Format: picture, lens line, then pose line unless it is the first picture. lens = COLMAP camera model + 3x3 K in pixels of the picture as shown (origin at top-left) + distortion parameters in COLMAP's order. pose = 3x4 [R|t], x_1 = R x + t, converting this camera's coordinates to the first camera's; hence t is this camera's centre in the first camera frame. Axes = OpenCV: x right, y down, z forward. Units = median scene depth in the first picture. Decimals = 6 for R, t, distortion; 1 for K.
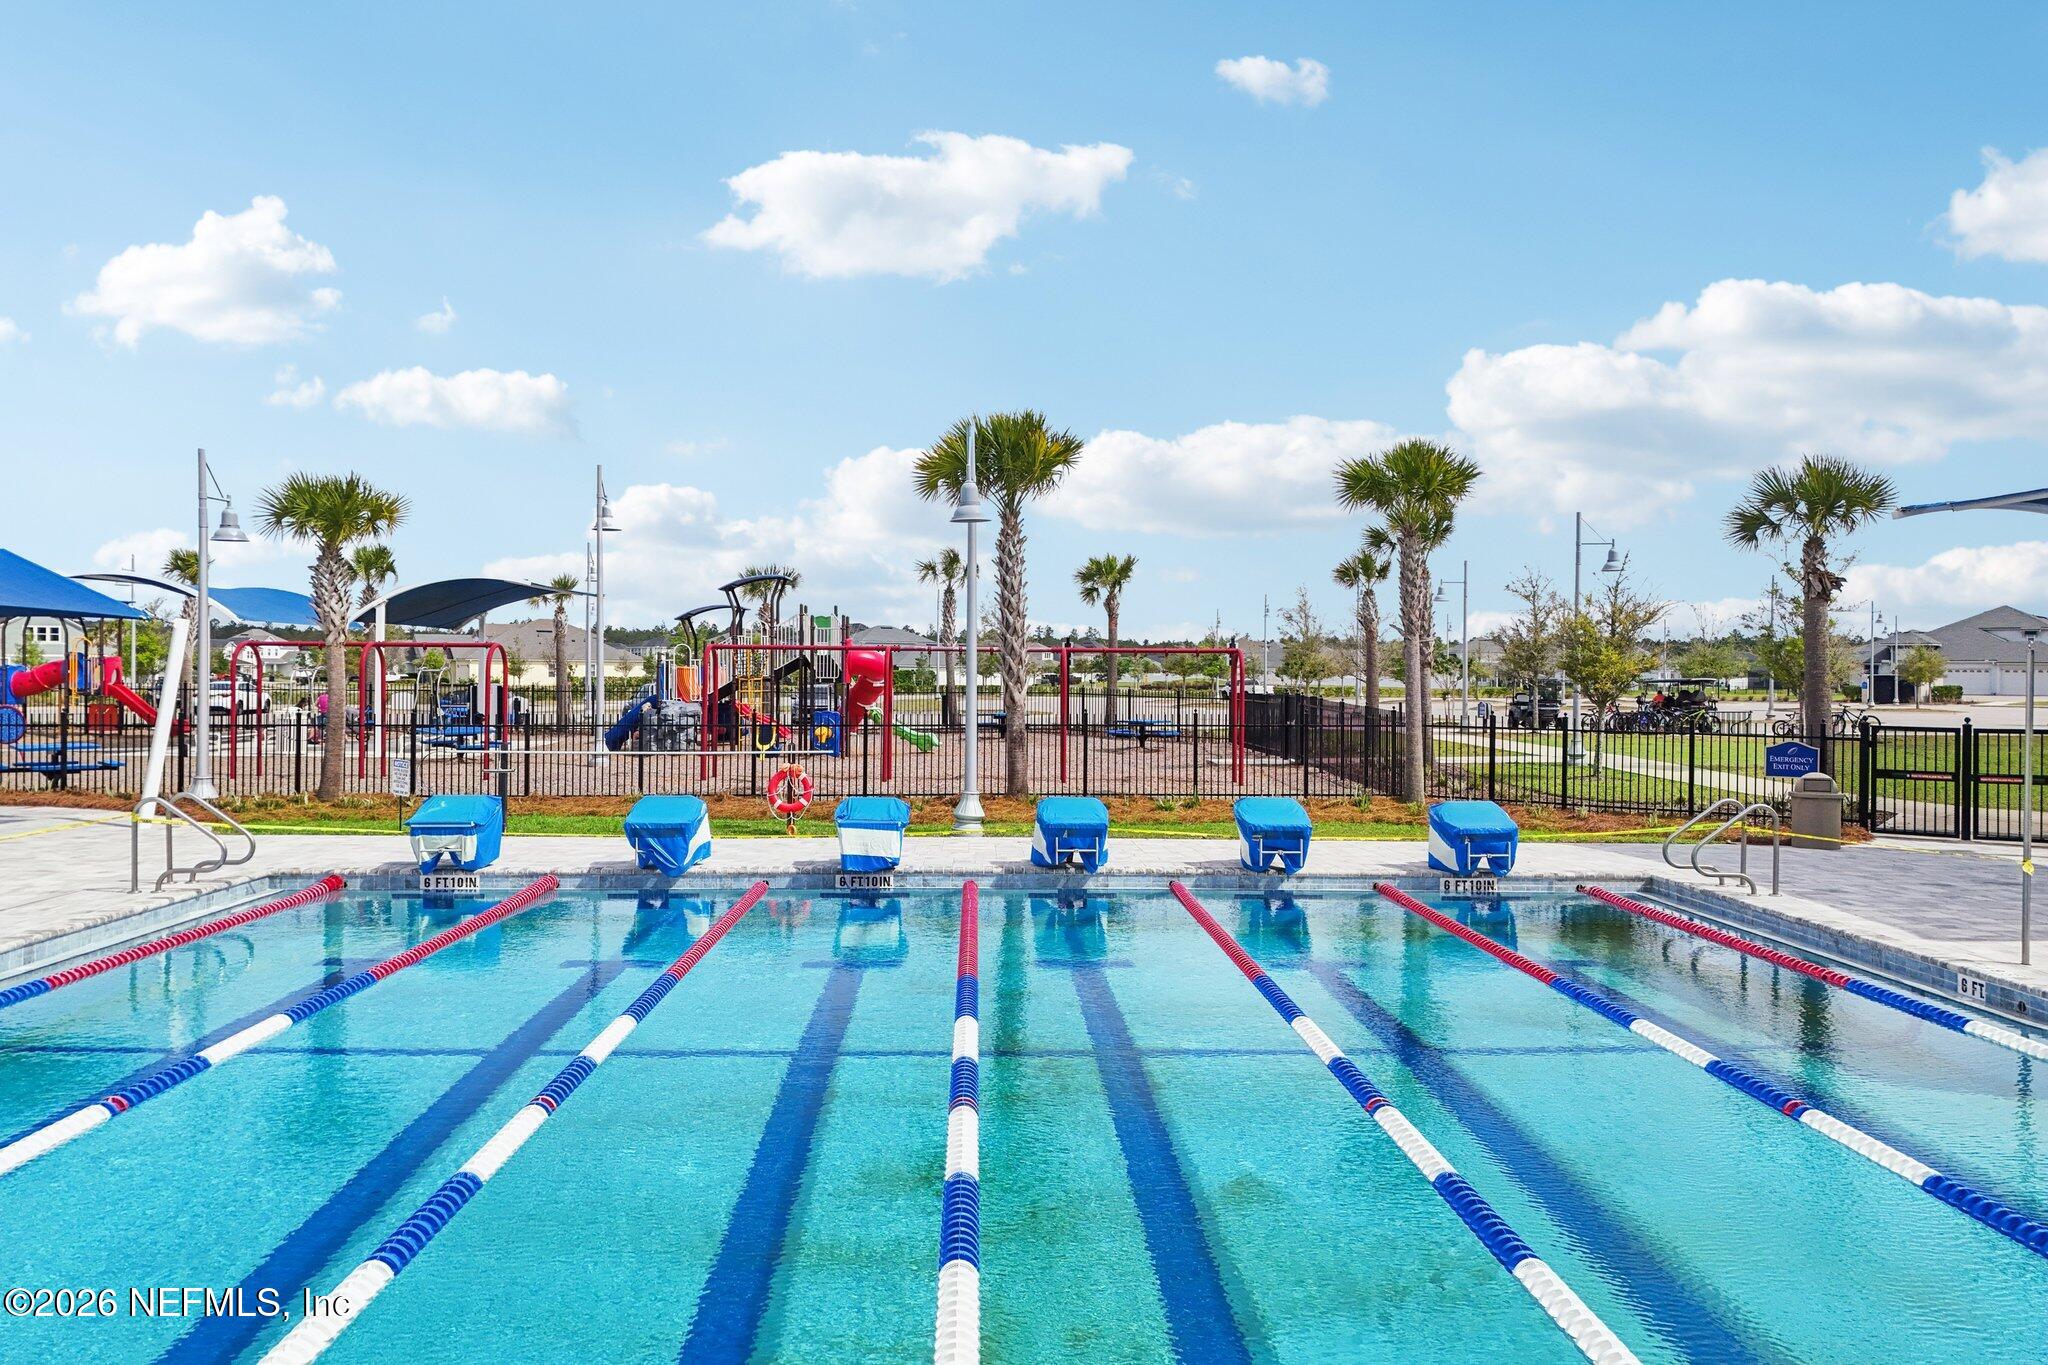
lens RADIAL K [[1537.1, 0, 1014.3], [0, 1537.1, 684.8], [0, 0, 1]] dist [0.075031, -0.023887]
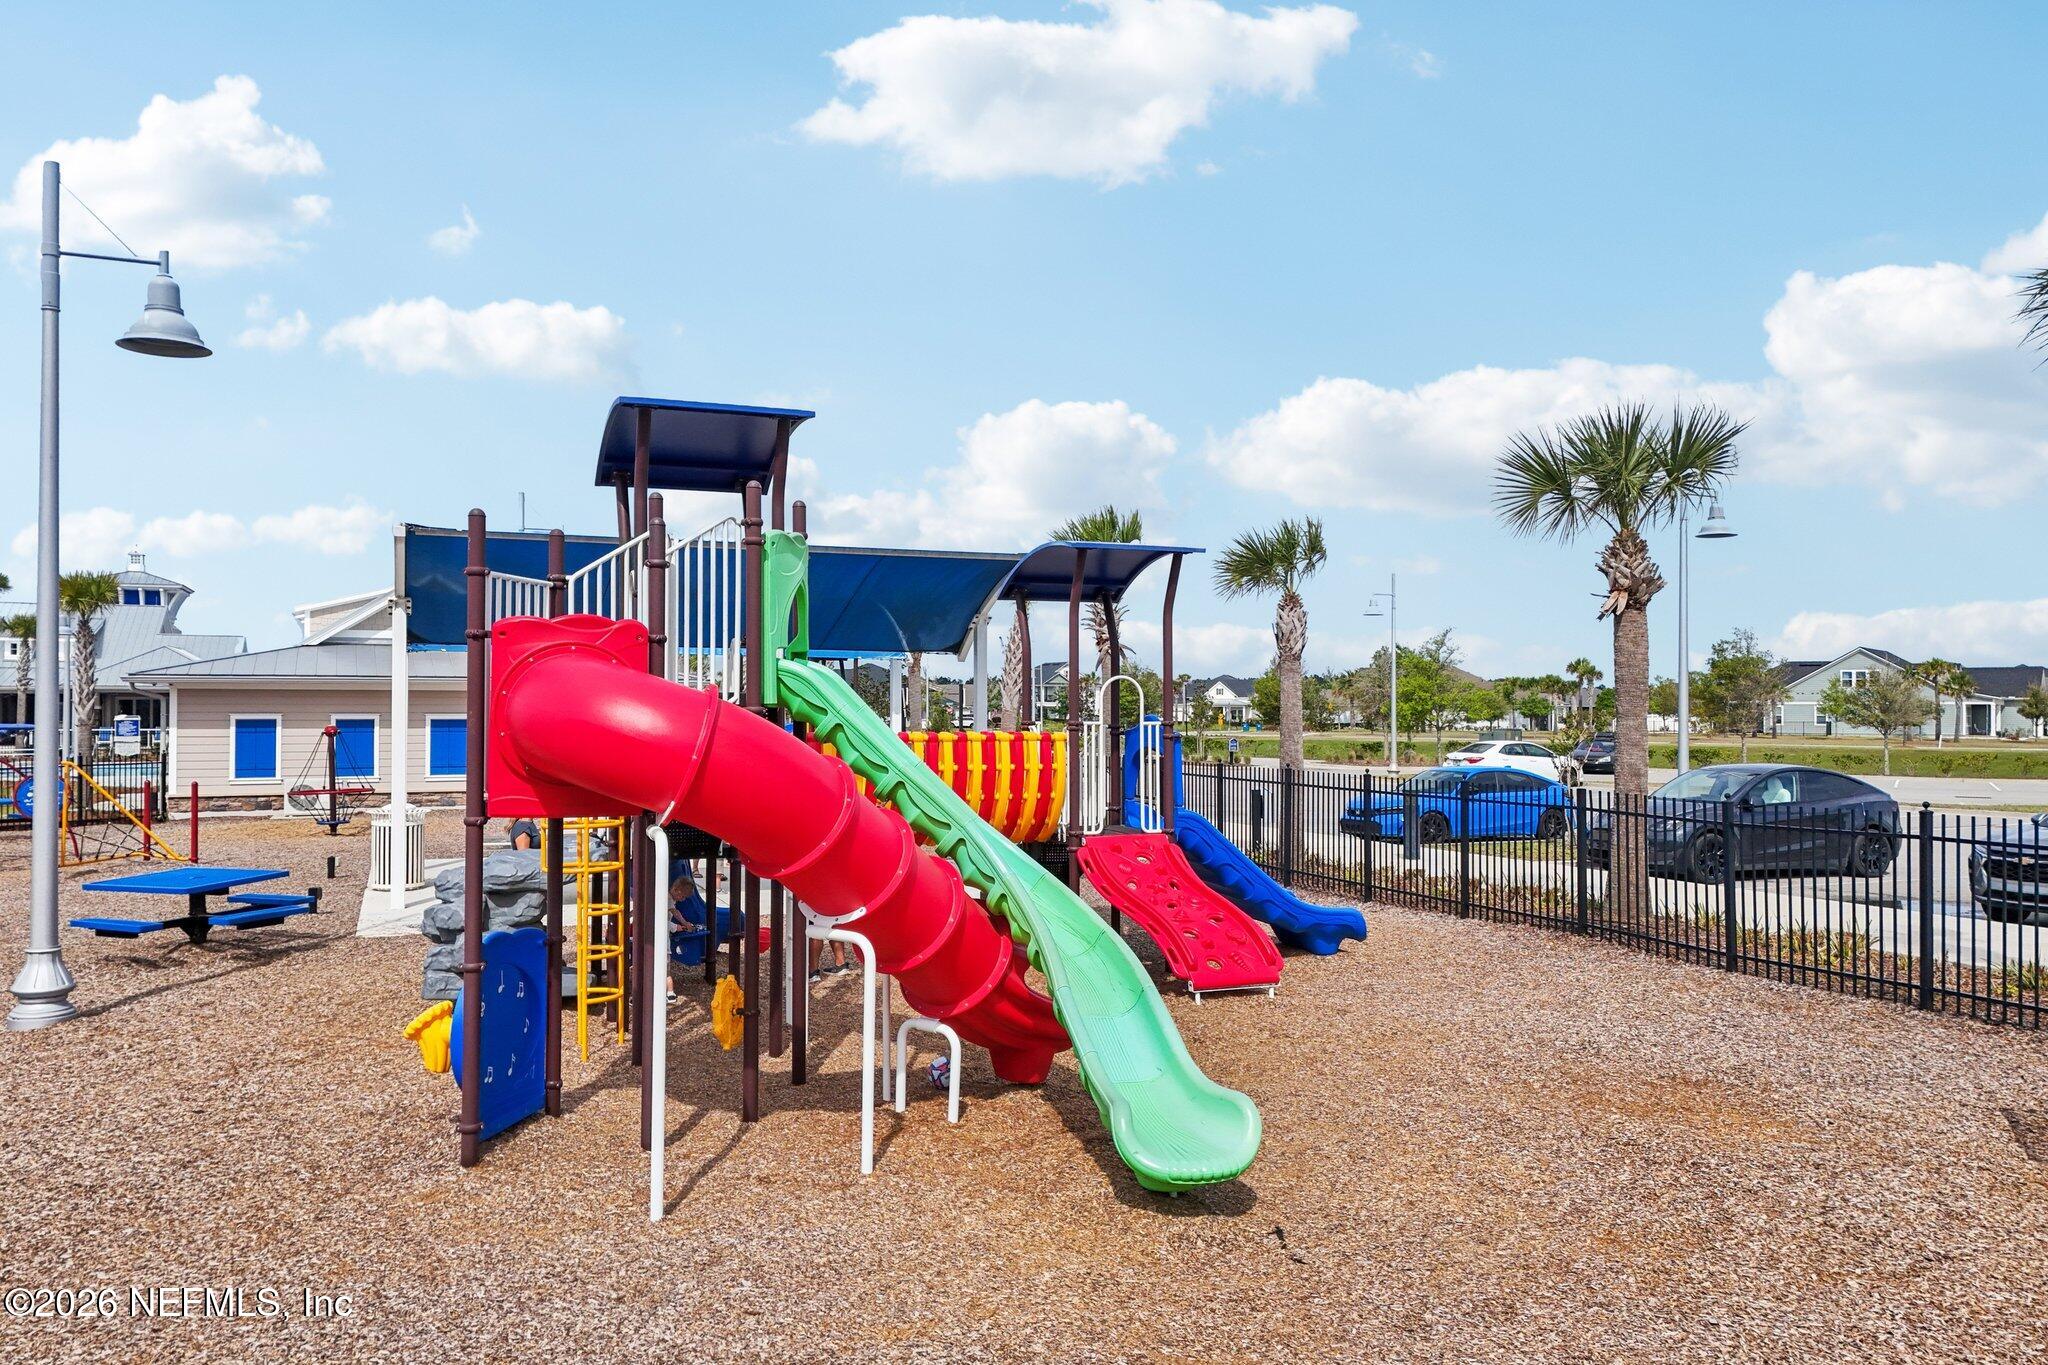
lens RADIAL K [[1537.1, 0, 1028.7], [0, 1537.1, 681.9], [0, 0, 1]] dist [0.075031, -0.023887]
pose [[0.999976, -0.000442, 0.006905, -0.092128], [0.000444, 1.000000, -0.000191, -0.012923], [-0.006905, 0.000194, 0.999976, 0.225737]]
